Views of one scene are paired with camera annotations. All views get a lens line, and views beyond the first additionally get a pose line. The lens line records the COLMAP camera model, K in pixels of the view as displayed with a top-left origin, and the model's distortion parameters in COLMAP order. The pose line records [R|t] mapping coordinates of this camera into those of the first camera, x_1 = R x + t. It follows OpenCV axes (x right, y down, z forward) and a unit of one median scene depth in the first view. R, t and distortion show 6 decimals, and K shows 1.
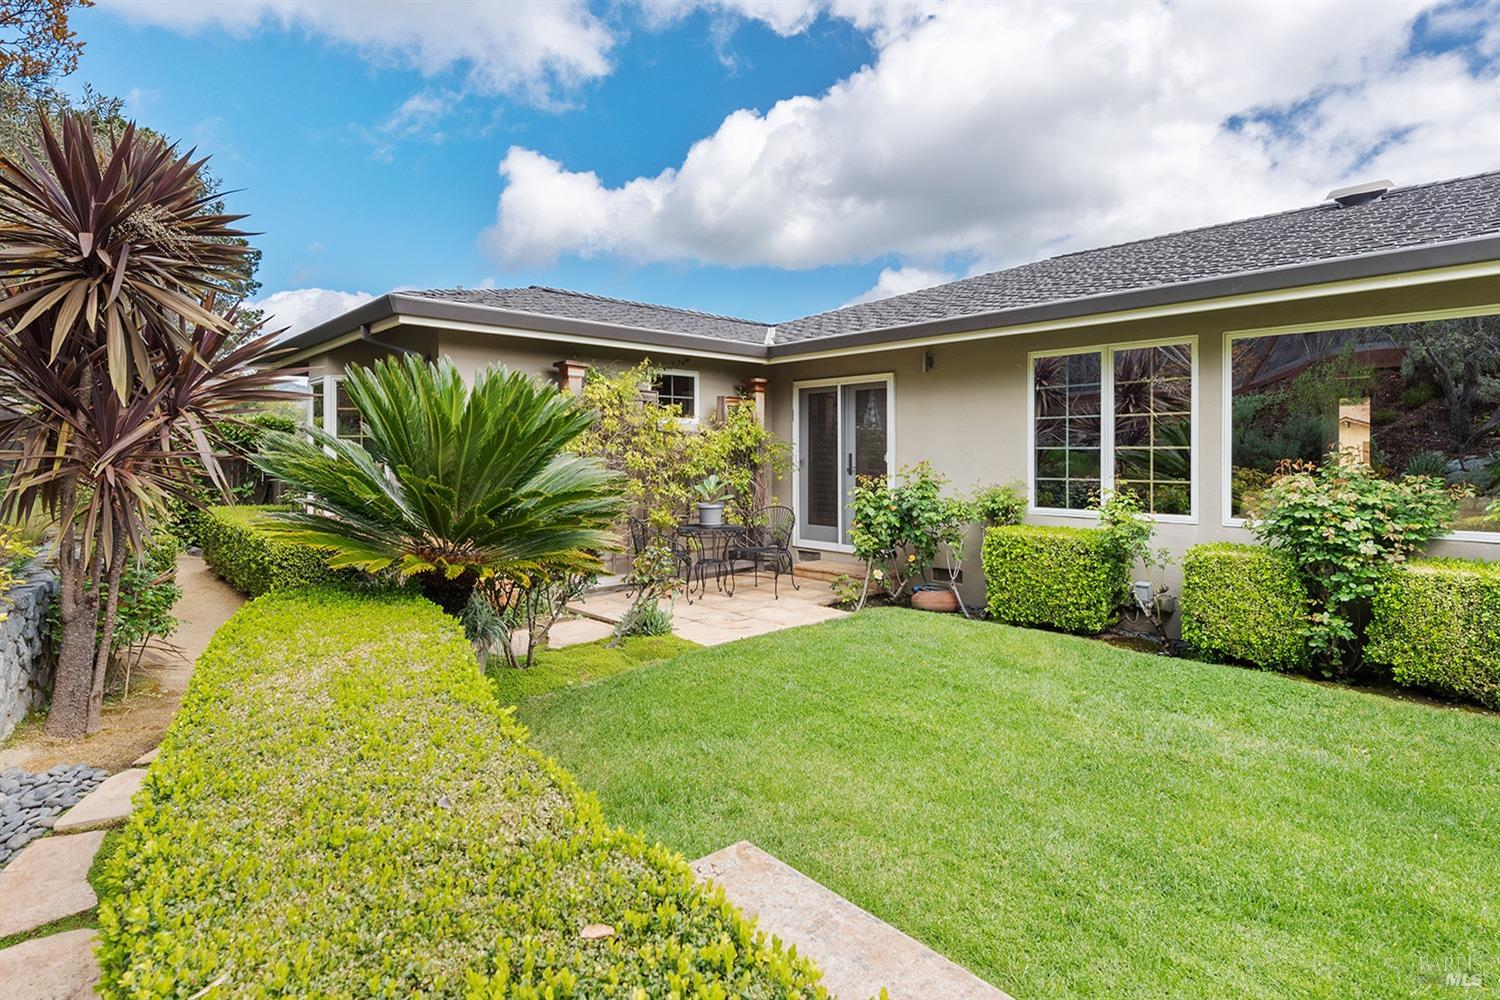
lens RADIAL K [[743.7, 0, 733.7], [0, 743.7, 462.0], [0, 0, 1]] dist [0.008183, -0.003341]
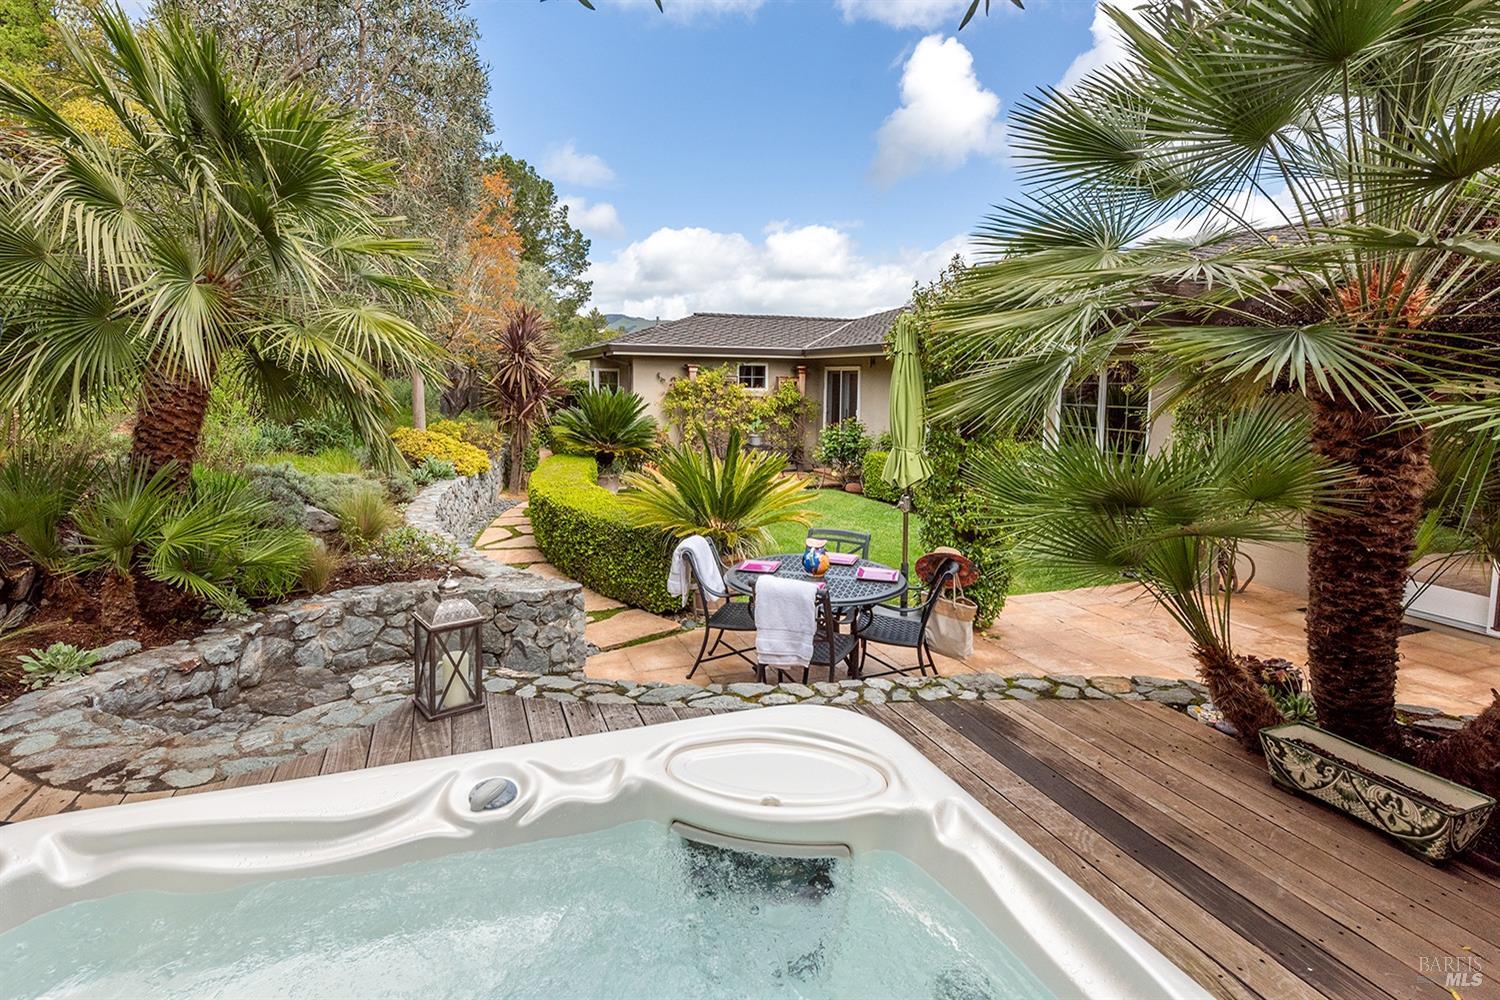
lens RADIAL K [[723.2, 0, 720.0], [0, 723.2, 463.6], [0, 0, 1]] dist [0.003458, 0.000178]
pose [[0.920880, 0.057713, -0.385551, 0.667149], [-0.014822, 0.993450, 0.113306, -0.088793], [0.389565, -0.098626, 0.915703, -0.880493]]
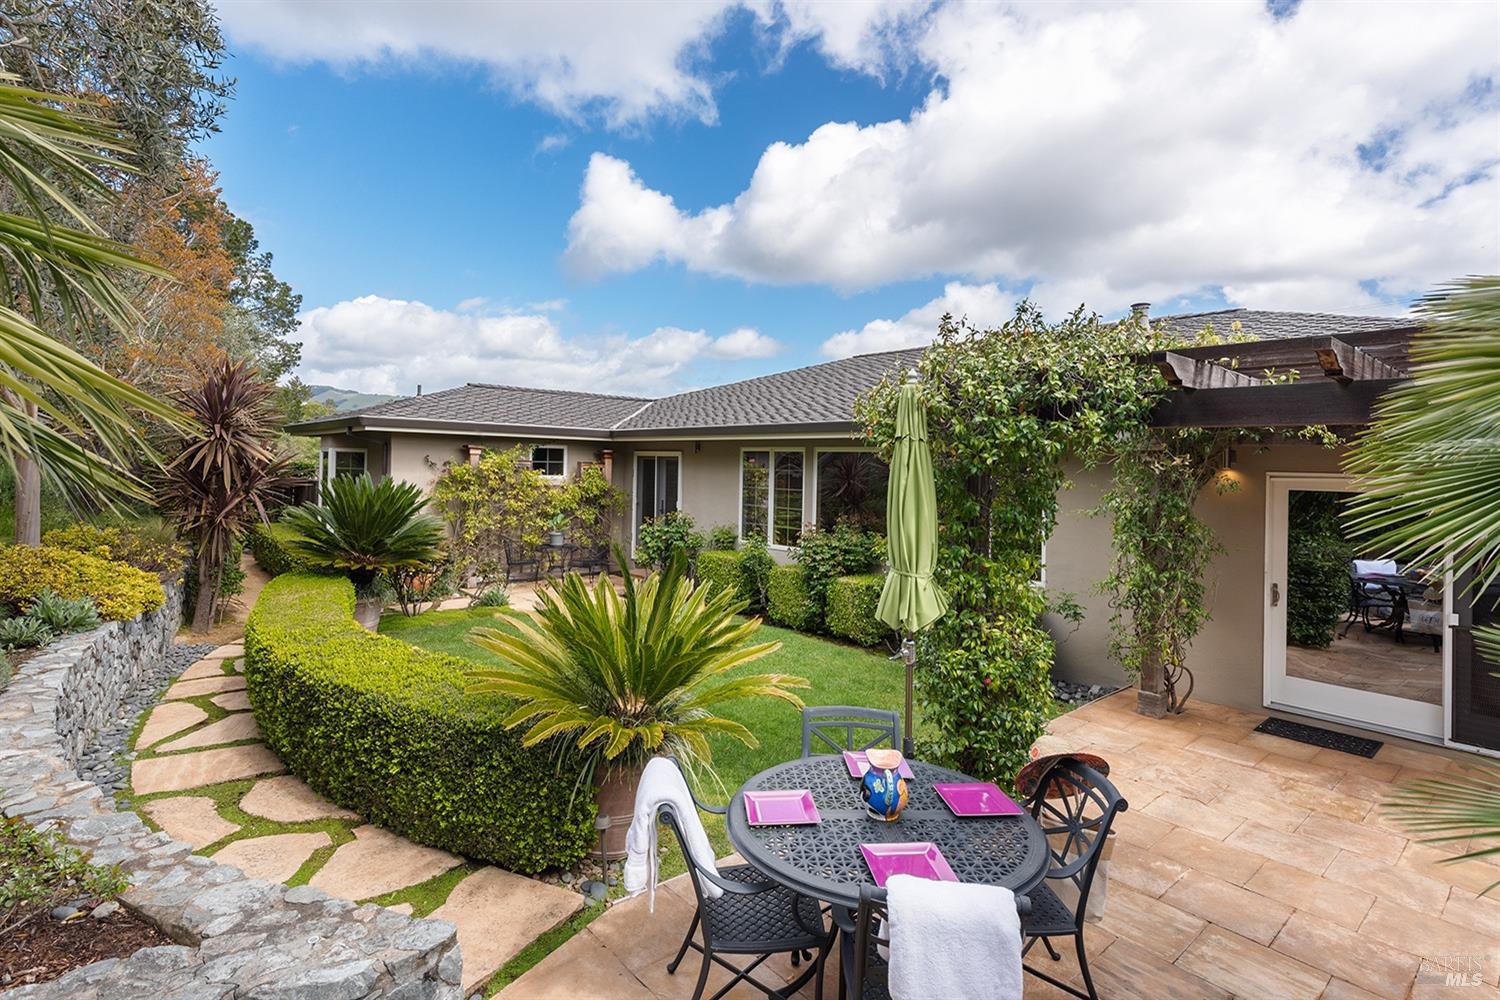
lens RADIAL K [[743.7, 0, 739.7], [0, 743.7, 467.0], [0, 0, 1]] dist [0.008183, -0.003341]
pose [[0.999189, 0.024062, -0.032297, 0.438847], [-0.024191, 0.999701, -0.003603, -0.094838], [0.032201, 0.004381, 0.999472, -0.657153]]
